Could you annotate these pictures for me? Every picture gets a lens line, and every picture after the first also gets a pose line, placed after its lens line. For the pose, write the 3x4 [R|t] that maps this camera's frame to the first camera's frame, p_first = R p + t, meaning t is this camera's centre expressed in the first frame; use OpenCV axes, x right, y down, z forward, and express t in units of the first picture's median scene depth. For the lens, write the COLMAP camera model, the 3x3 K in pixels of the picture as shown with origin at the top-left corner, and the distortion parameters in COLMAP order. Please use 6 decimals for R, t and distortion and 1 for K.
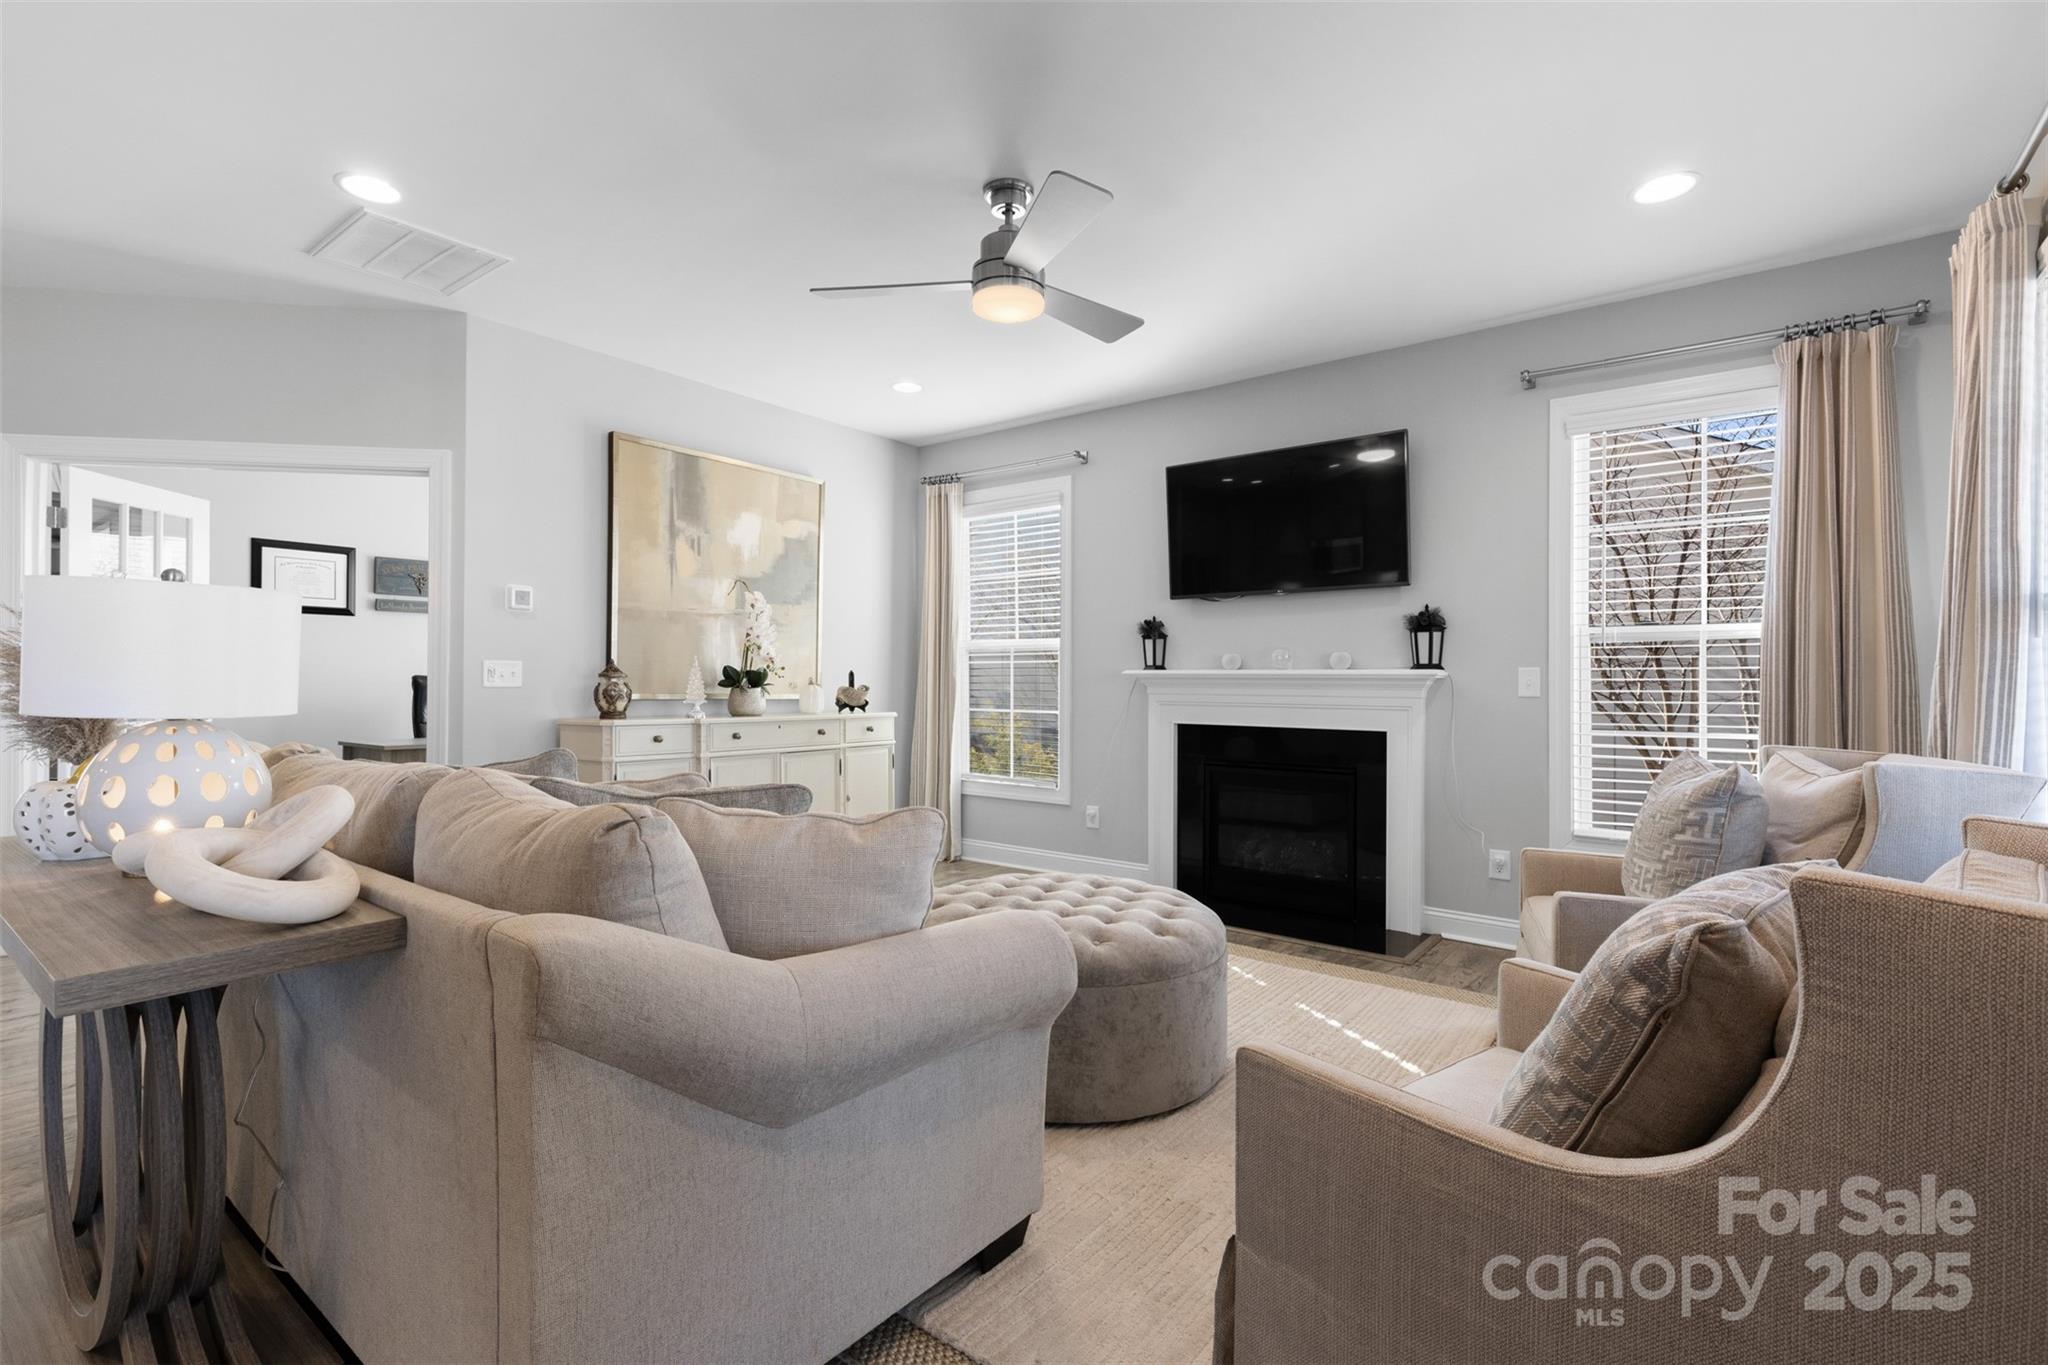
lens RADIAL K [[940.1, 0, 1024.0], [0, 940.1, 682.5], [0, 0, 1]] dist [0.099216, 0.000027]
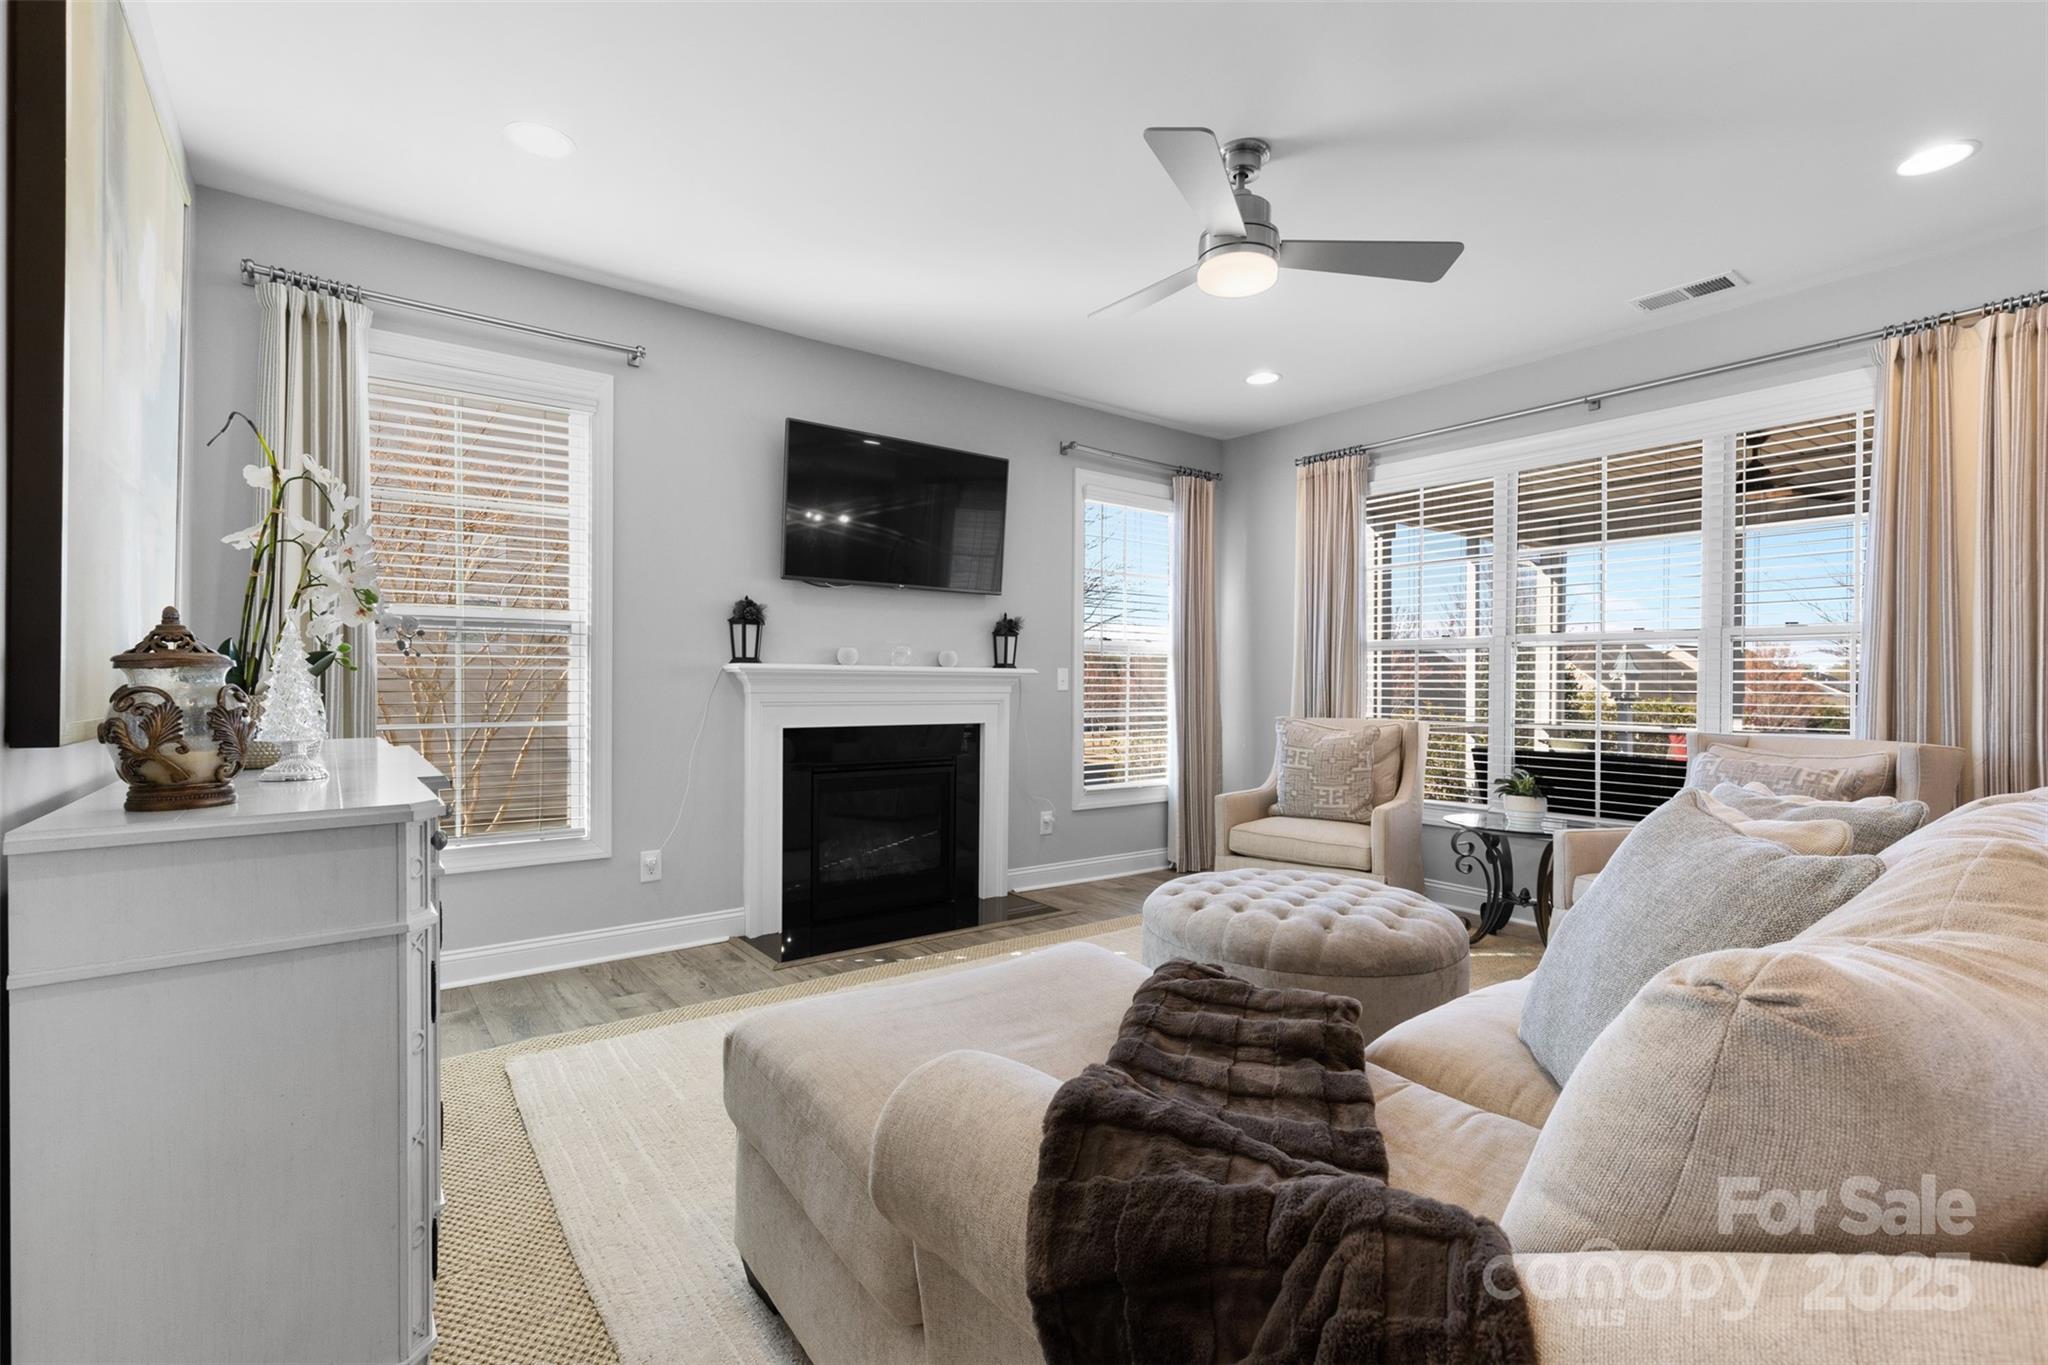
lens RADIAL K [[940.1, 0, 1024.0], [0, 940.1, 682.5], [0, 0, 1]] dist [0.099216, 0.000027]
pose [[0.280440, -0.007596, 0.959841, -0.667016], [-0.005505, 0.999940, 0.009521, -0.007088], [-0.959856, -0.007954, 0.280382, 0.642086]]
